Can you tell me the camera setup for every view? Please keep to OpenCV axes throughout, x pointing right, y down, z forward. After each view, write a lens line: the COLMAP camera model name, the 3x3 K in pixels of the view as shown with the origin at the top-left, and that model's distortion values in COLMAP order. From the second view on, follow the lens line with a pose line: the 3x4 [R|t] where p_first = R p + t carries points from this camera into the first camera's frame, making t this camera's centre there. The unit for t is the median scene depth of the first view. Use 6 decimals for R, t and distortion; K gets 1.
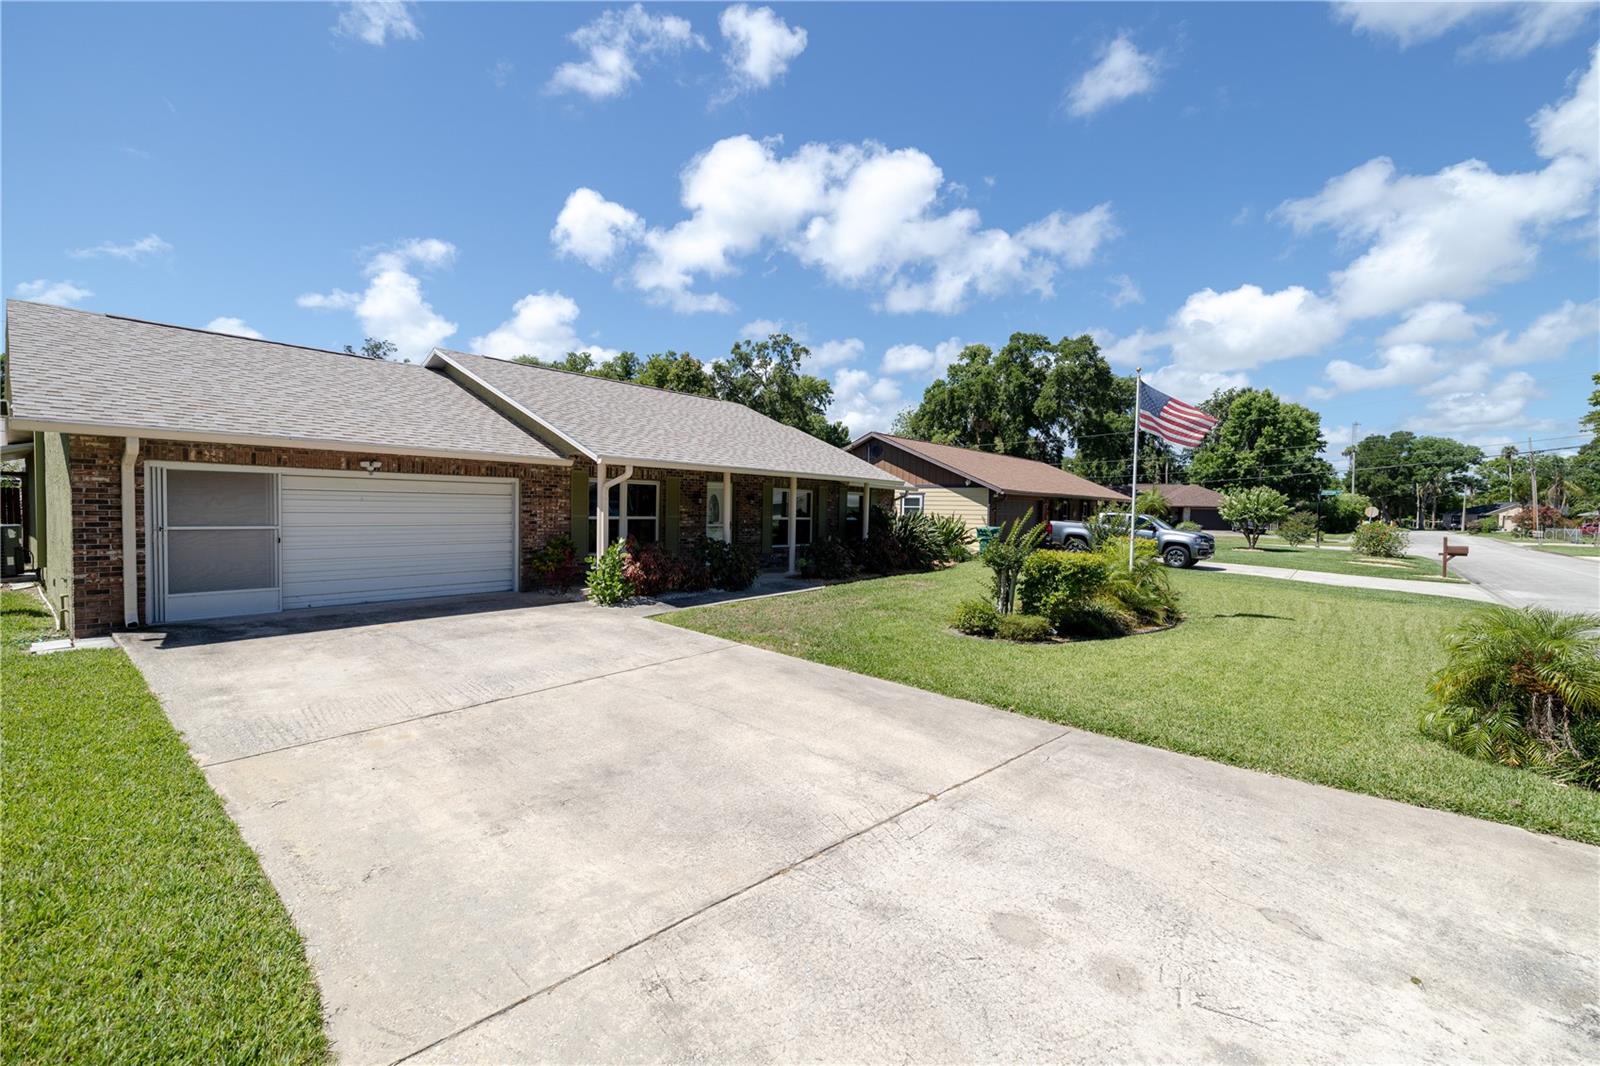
lens RADIAL K [[715.1, 0, 833.5], [0, 715.1, 523.7], [0, 0, 1]] dist [0.000727, 0.000779]
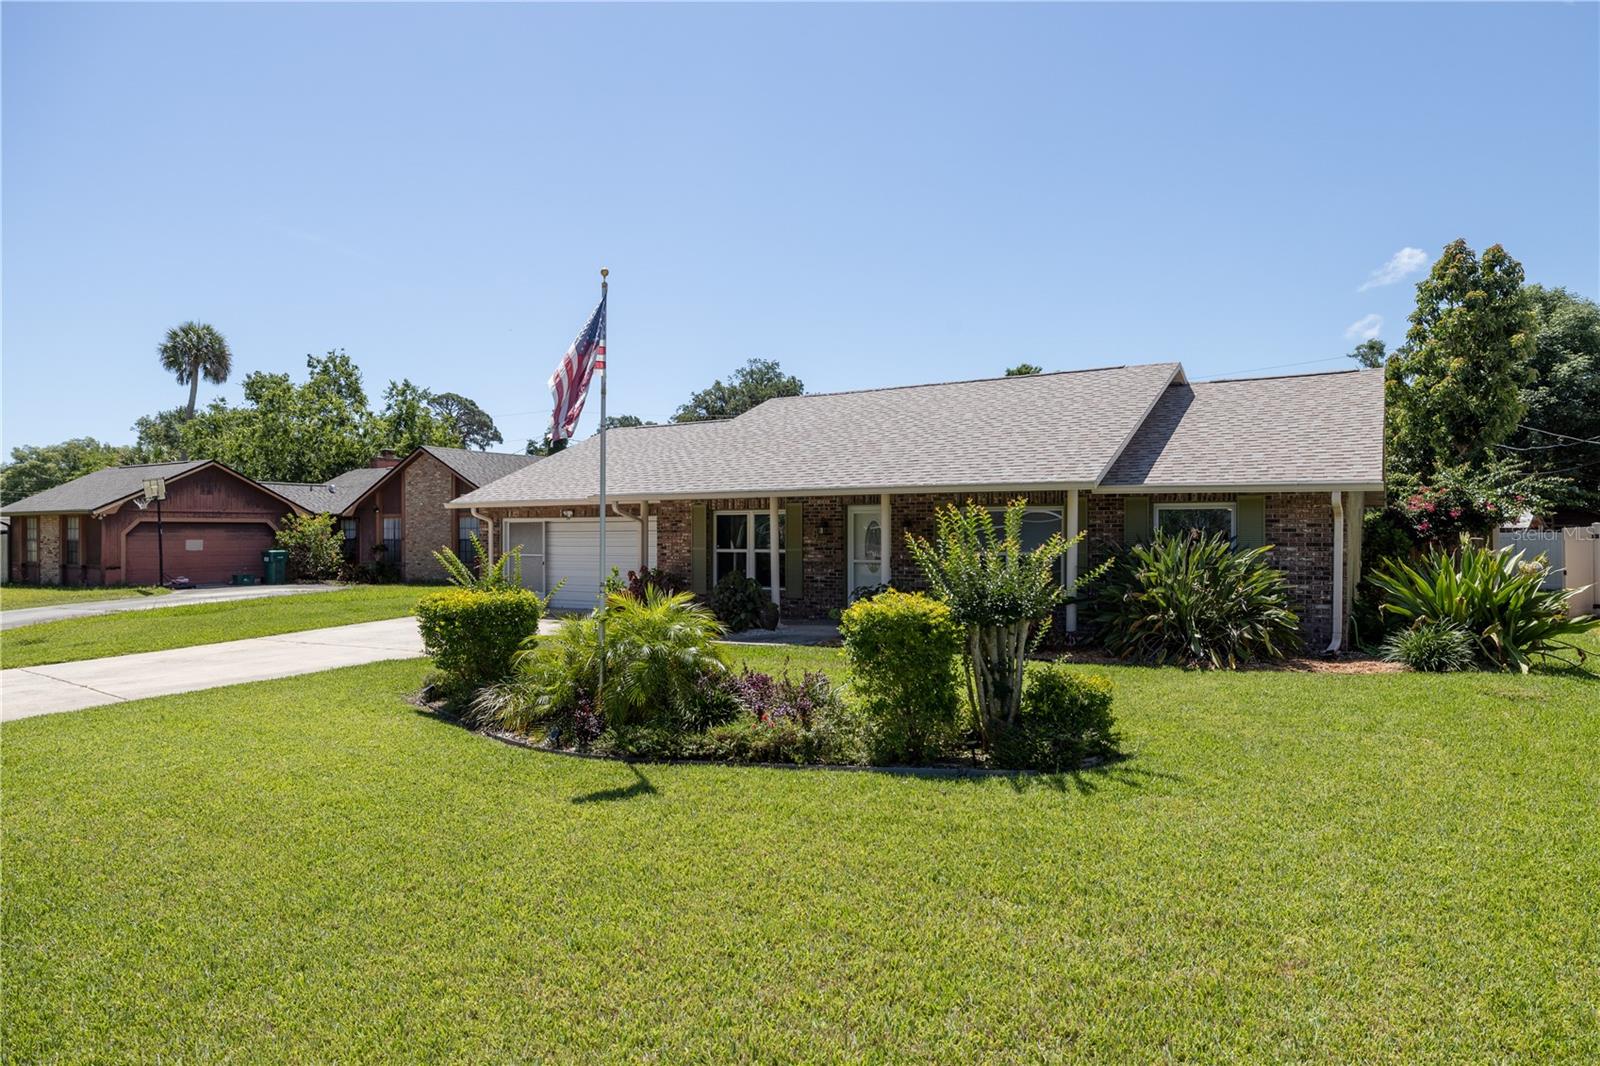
lens RADIAL K [[1014.4, 0, 800.0], [0, 1014.4, 533.0], [0, 0, 1]] dist [-0.100124, -0.000410]
pose [[0.098883, -0.019385, -0.994910, 1.329676], [-0.015504, 0.999659, -0.021018, -0.005538], [0.994978, 0.017503, 0.098548, 1.166936]]
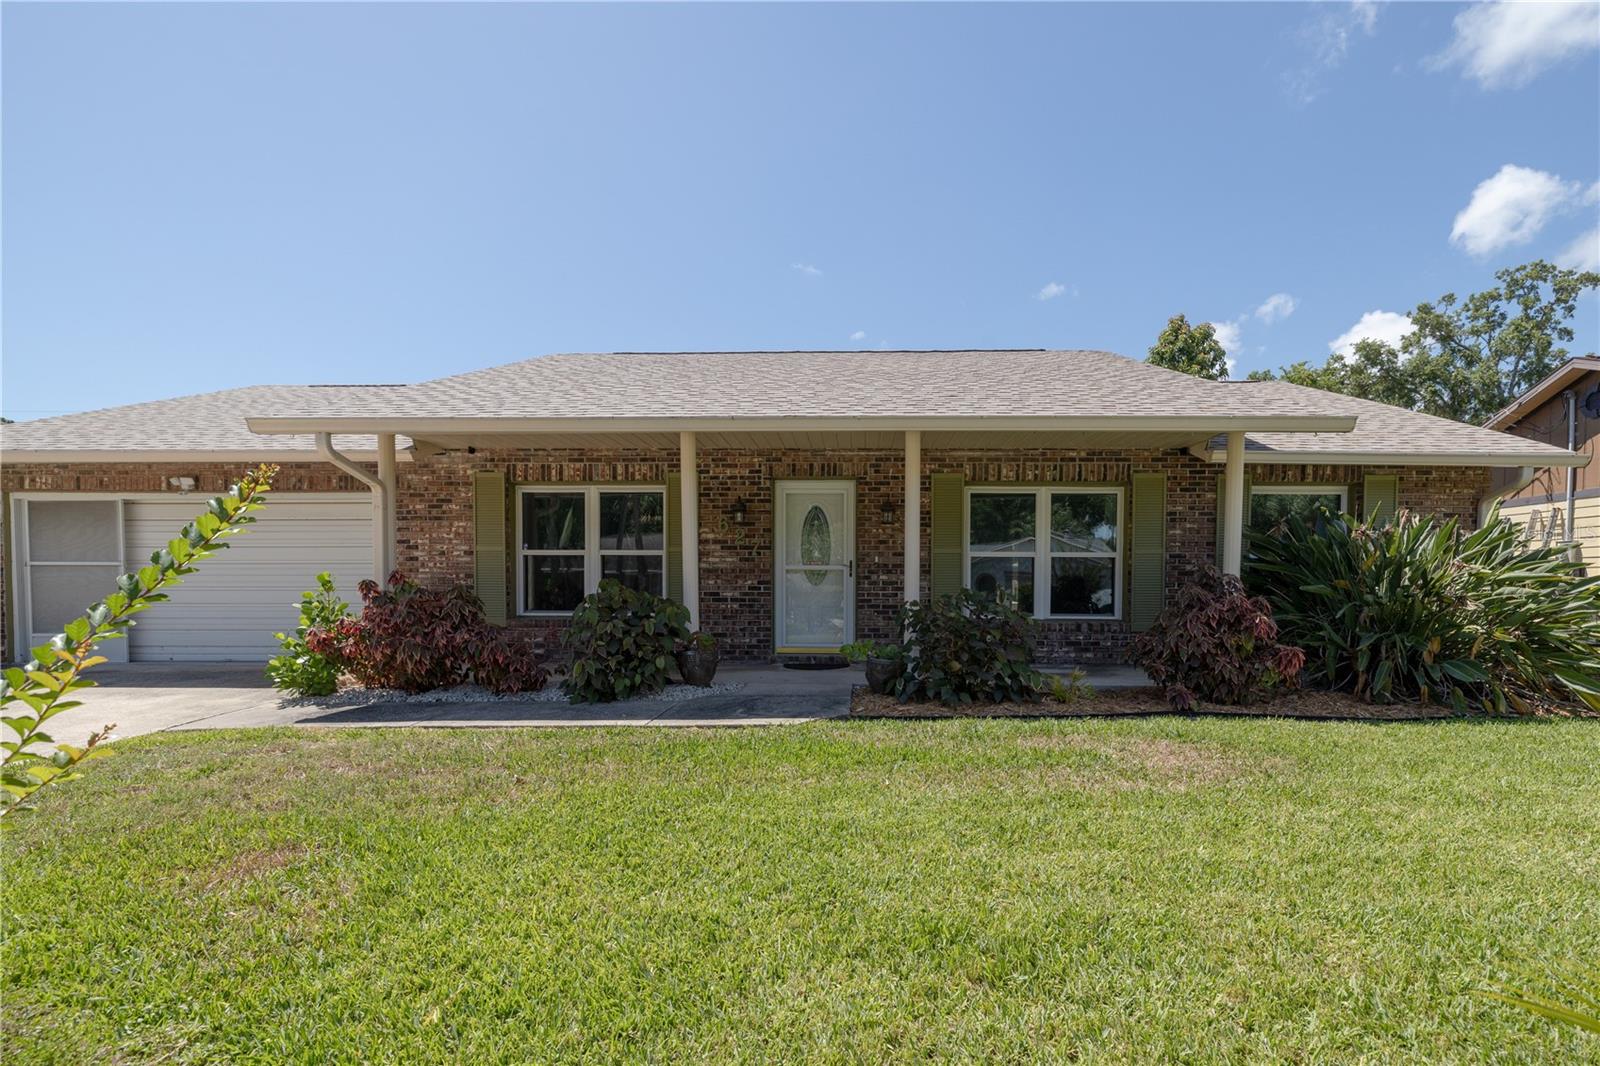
lens RADIAL K [[735.0, 0, 837.8], [0, 735.0, 612.6], [0, 0, 1]] dist [0.002803, 0.000465]
pose [[0.589867, 0.014978, -0.807362, 0.384584], [-0.008215, 0.999888, 0.012547, 0.039397], [0.807459, -0.000769, 0.589924, 1.013584]]
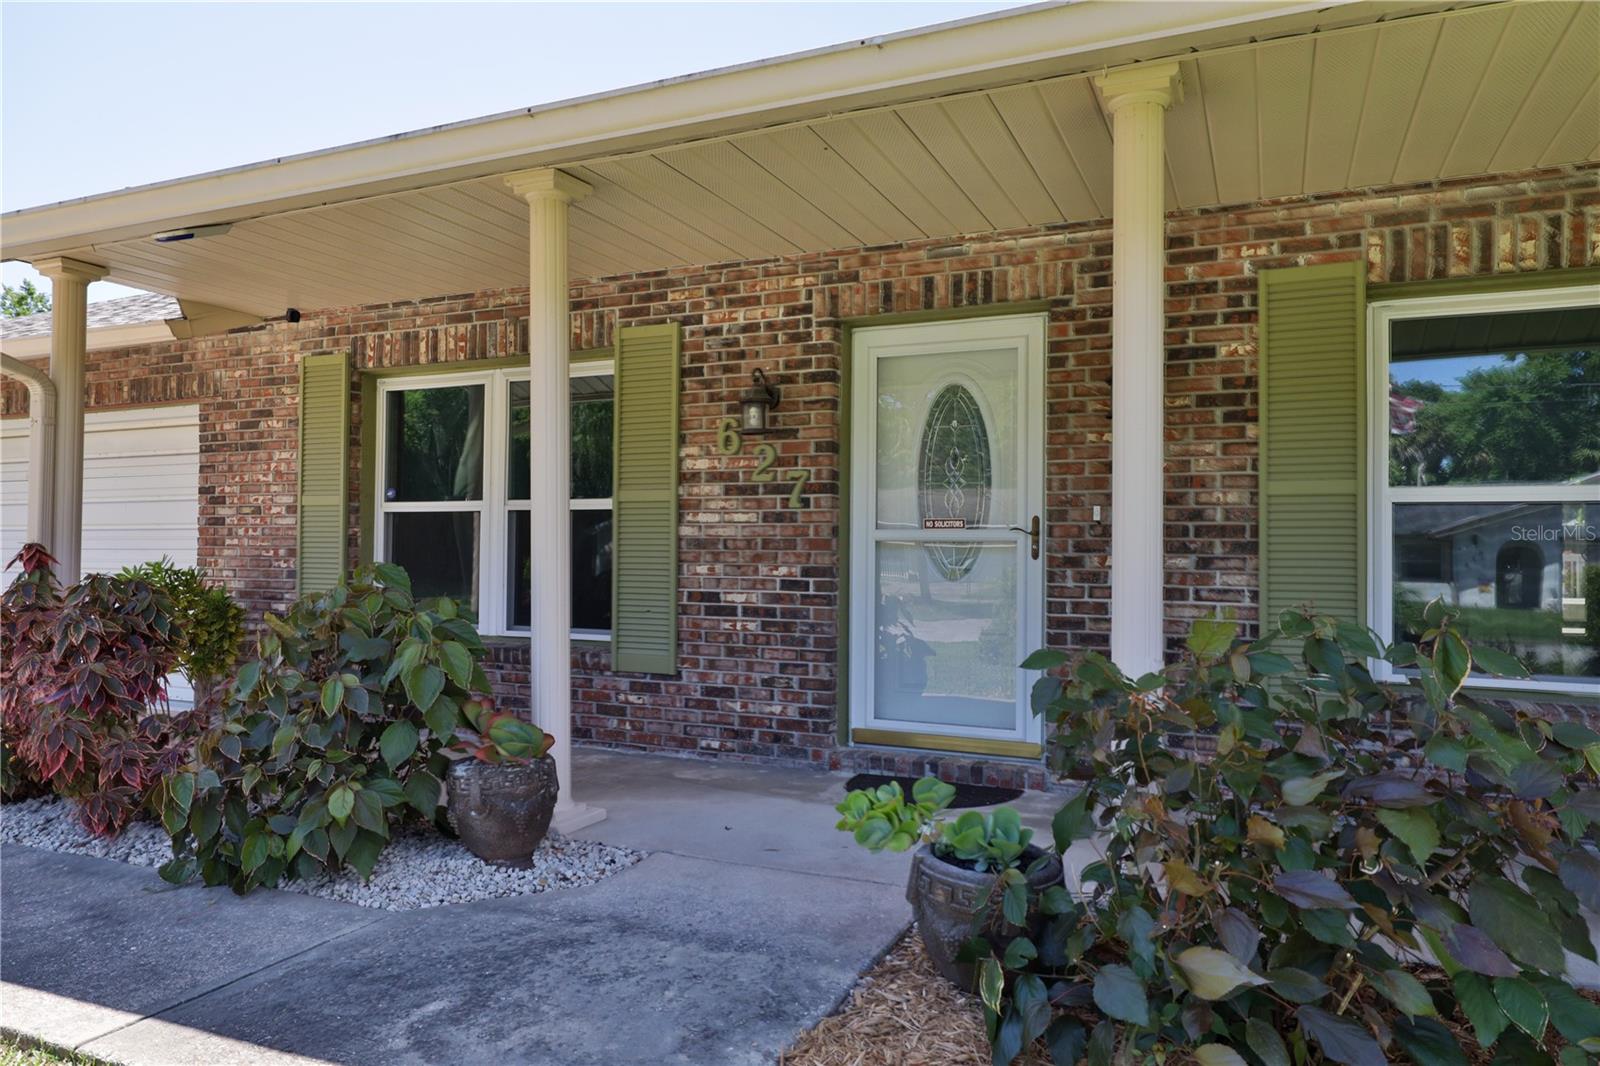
lens RADIAL K [[1114.8, 0, 723.1], [0, 1114.8, 535.2], [0, 0, 1]] dist [0.000775, 0.003985]
pose [[0.204755, -0.029657, -0.978364, 0.196066], [-0.022183, 0.999144, -0.034929, 0.021229], [0.978562, 0.028855, 0.203921, 1.251945]]
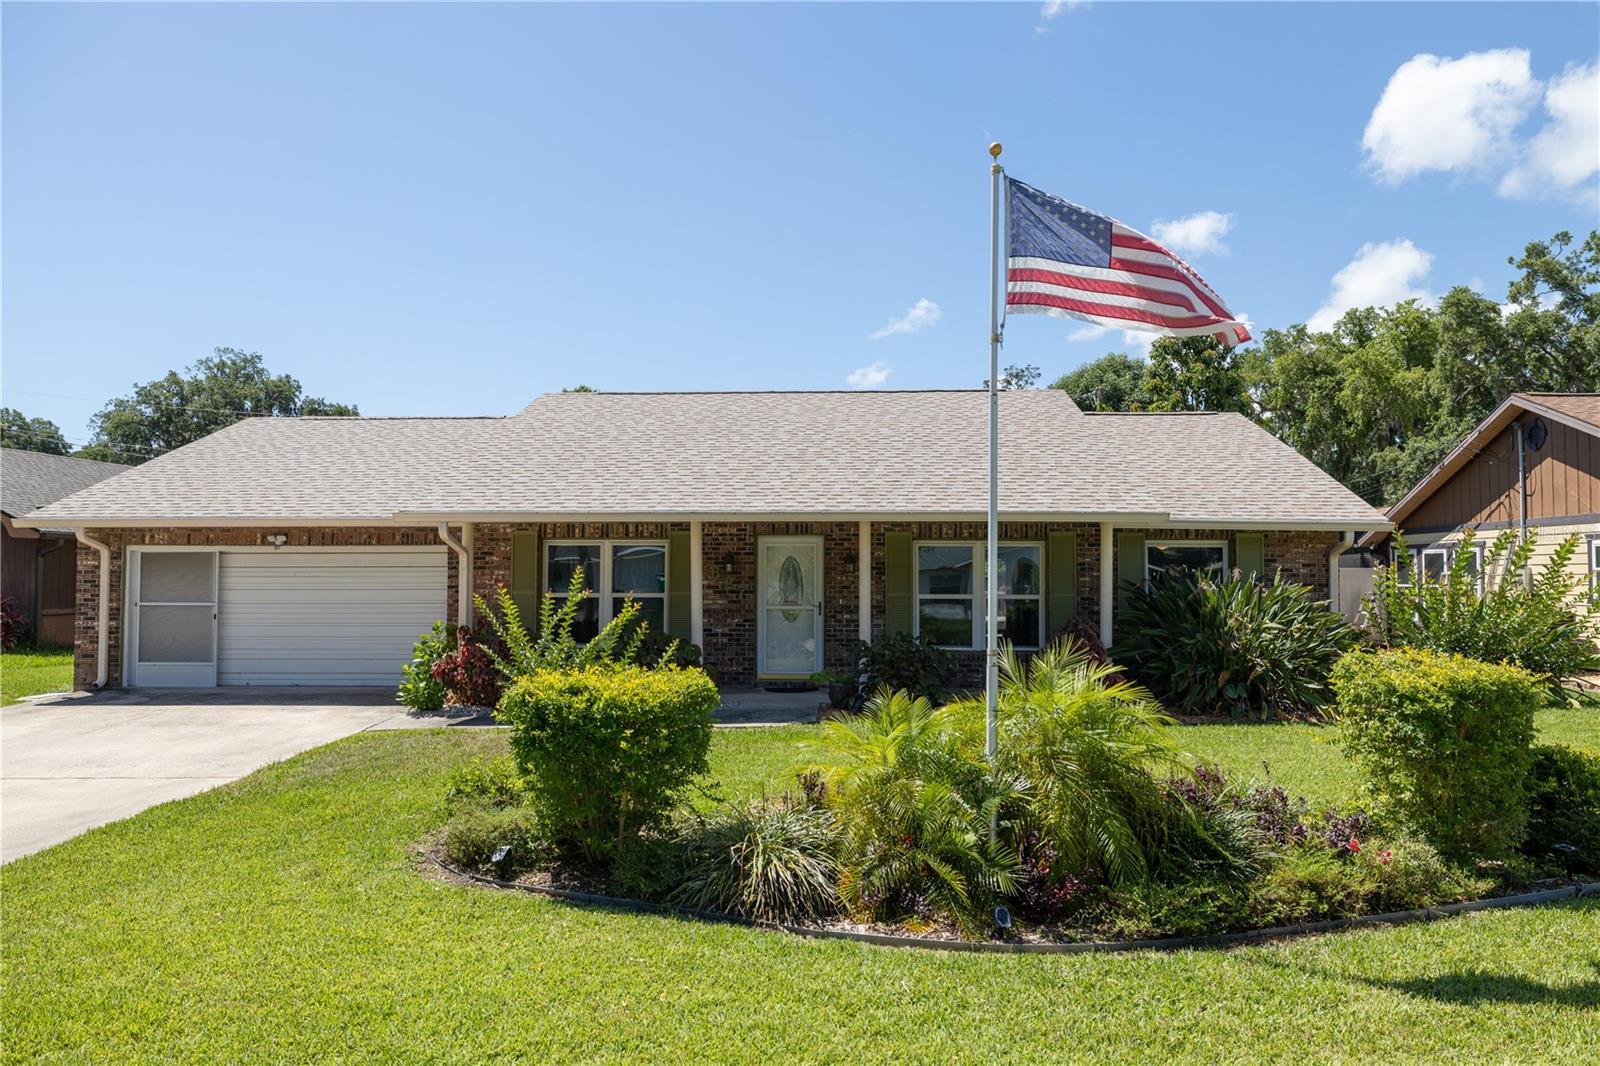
lens RADIAL K [[1094.9, 0, 800.0], [0, 1094.9, 533.0], [0, 0, 1]] dist [-0.012371, -0.000390]
pose [[0.579246, -0.048114, -0.813732, 0.866422], [-0.006825, 0.997935, -0.063863, -0.002062], [0.815124, 0.042546, 0.577722, 0.668869]]
